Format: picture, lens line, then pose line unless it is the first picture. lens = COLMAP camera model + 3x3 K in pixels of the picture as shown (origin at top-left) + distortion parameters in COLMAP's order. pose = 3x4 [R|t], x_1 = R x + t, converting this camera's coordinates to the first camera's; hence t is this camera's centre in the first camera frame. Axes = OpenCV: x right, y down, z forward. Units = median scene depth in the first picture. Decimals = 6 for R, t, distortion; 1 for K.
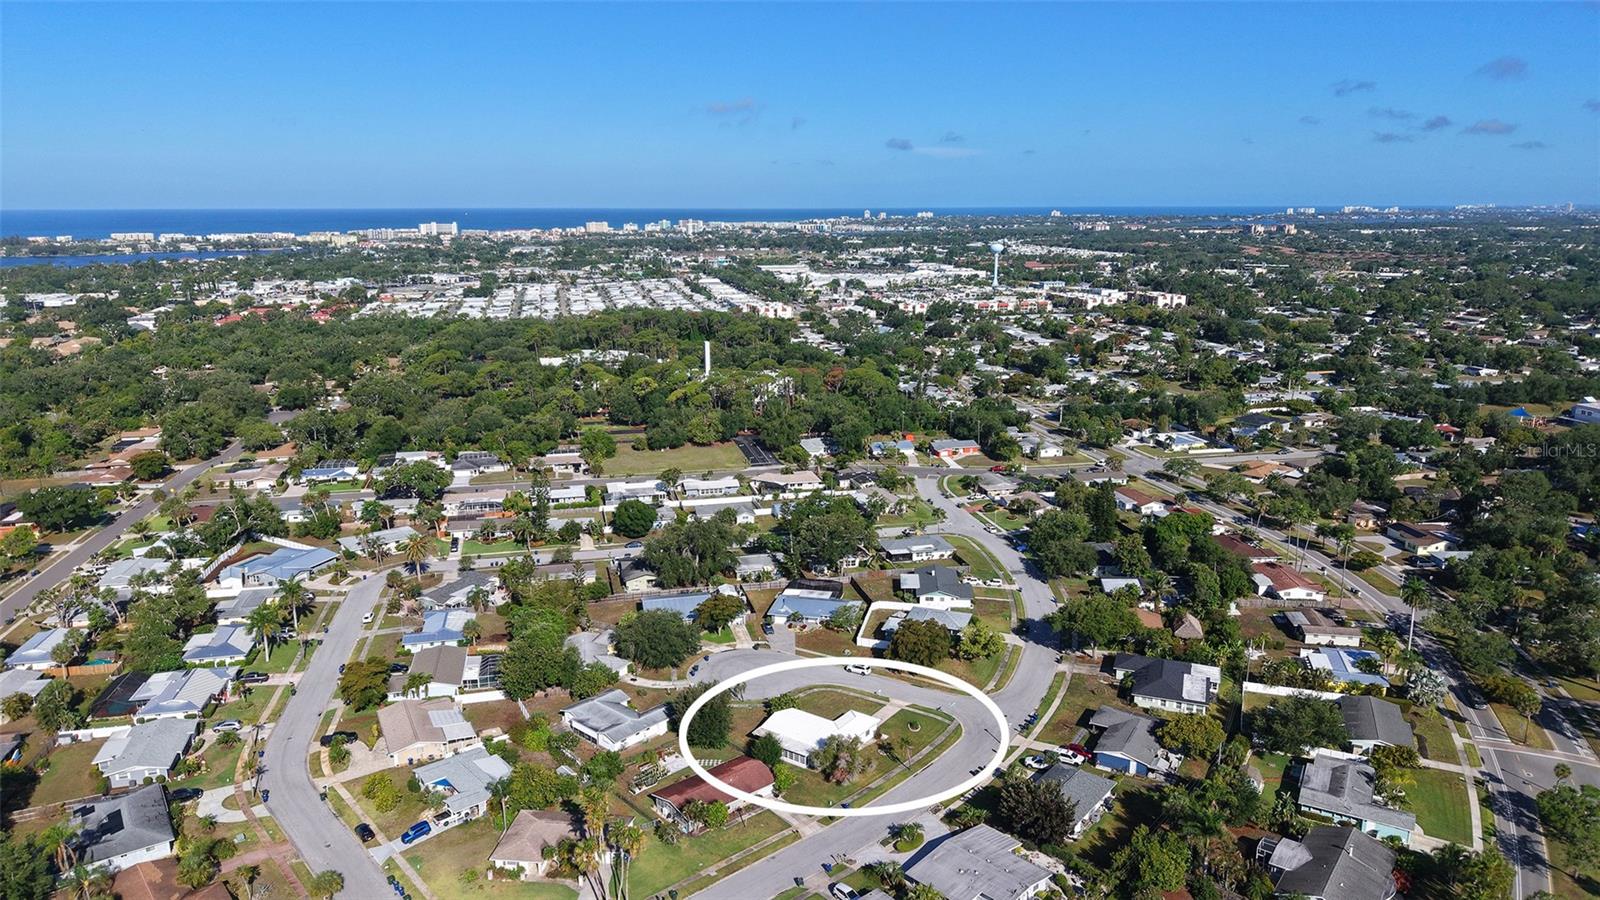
lens RADIAL K [[1078.1, 0, 800.0], [0, 1078.1, 450.0], [0, 0, 1]] dist [0.042124, -0.056140]
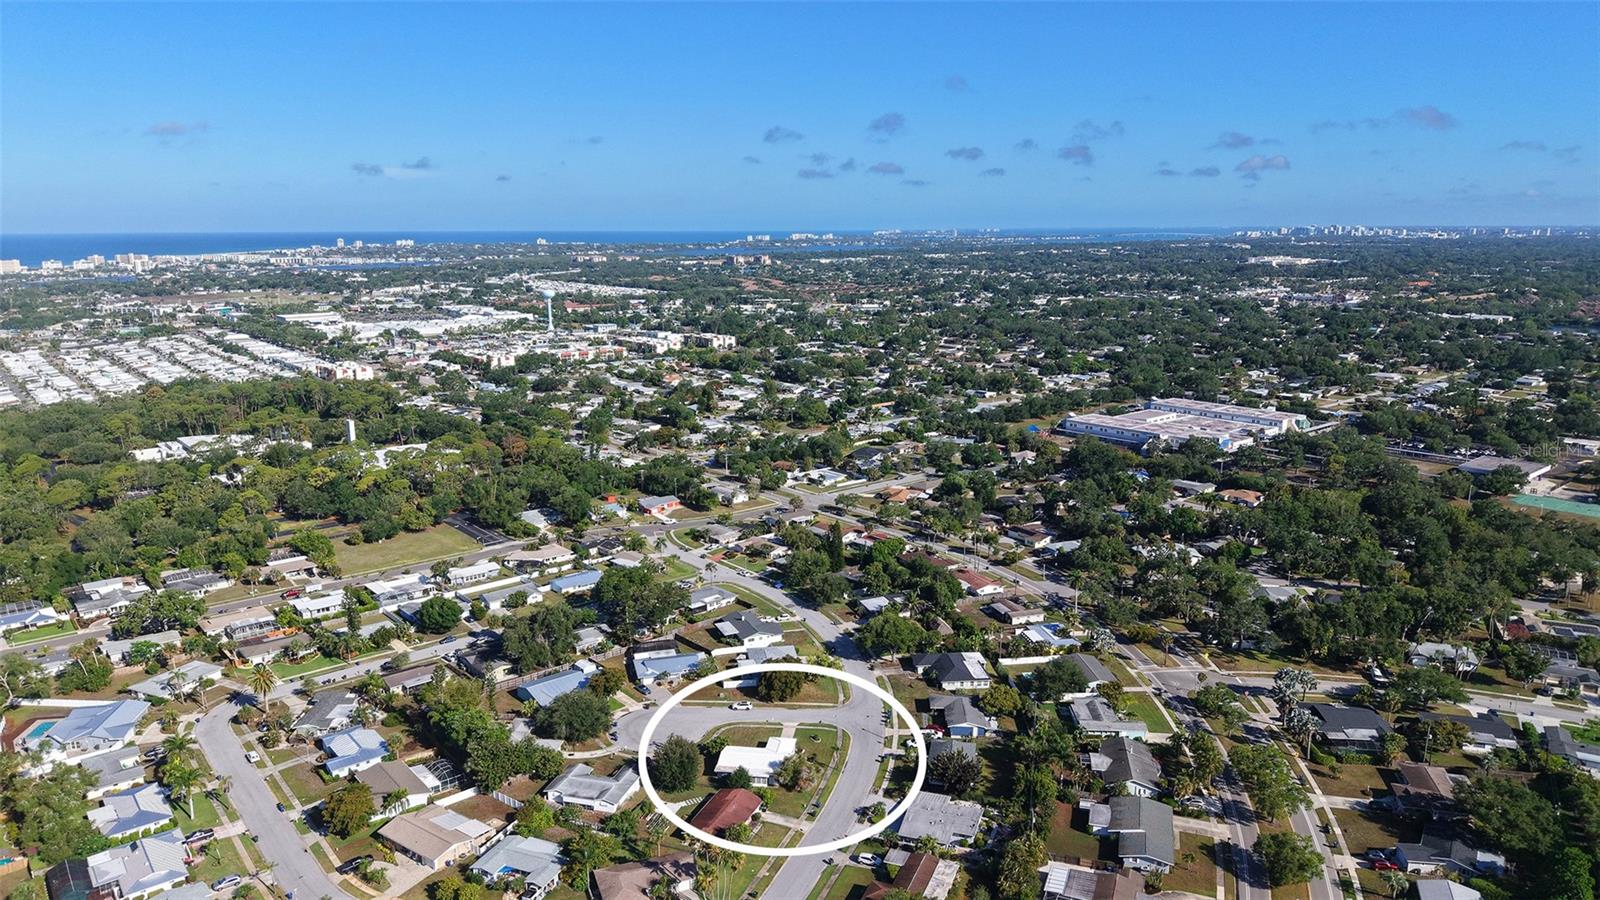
lens RADIAL K [[1077.6, 0, 800.0], [0, 1077.6, 450.0], [0, 0, 1]] dist [0.089446, -0.145741]
pose [[0.886151, -0.096901, 0.453152, -0.266633], [0.104309, 0.994507, 0.008684, -0.060528], [-0.451505, 0.039572, 0.891391, -0.103058]]
